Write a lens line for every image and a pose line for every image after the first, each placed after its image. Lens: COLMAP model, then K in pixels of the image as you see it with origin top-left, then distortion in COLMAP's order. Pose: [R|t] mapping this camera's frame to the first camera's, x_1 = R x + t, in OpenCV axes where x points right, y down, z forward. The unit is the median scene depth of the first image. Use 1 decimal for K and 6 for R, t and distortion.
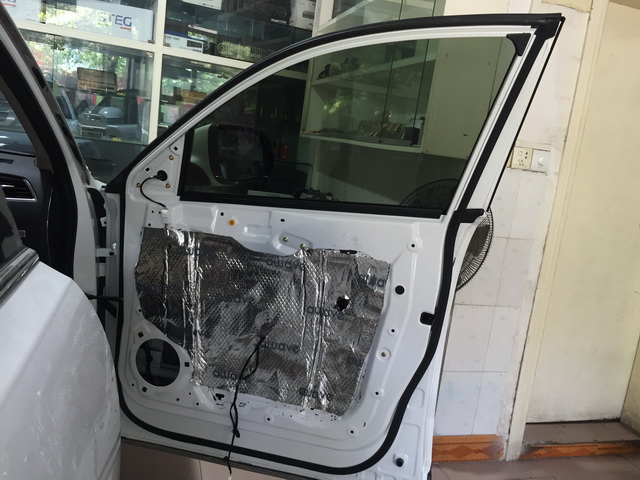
lens RADIAL K [[560.2, 0, 320.0], [0, 560.2, 240.0], [0, 0, 1]] dist [0.031415, -0.006304]
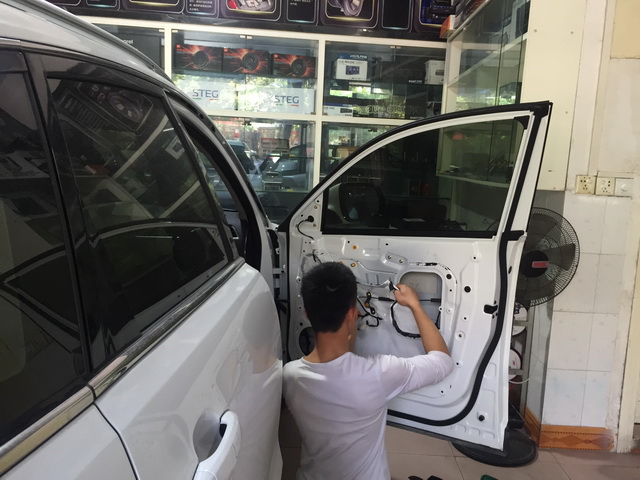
lens RADIAL K [[560.2, 0, 320.0], [0, 560.2, 240.0], [0, 0, 1]] dist [0.031415, -0.006304]
pose [[0.952530, -0.042751, -0.301428, 0.175438], [0.024782, 0.997694, -0.063189, 0.035479], [0.303434, 0.052720, 0.951393, -0.389983]]
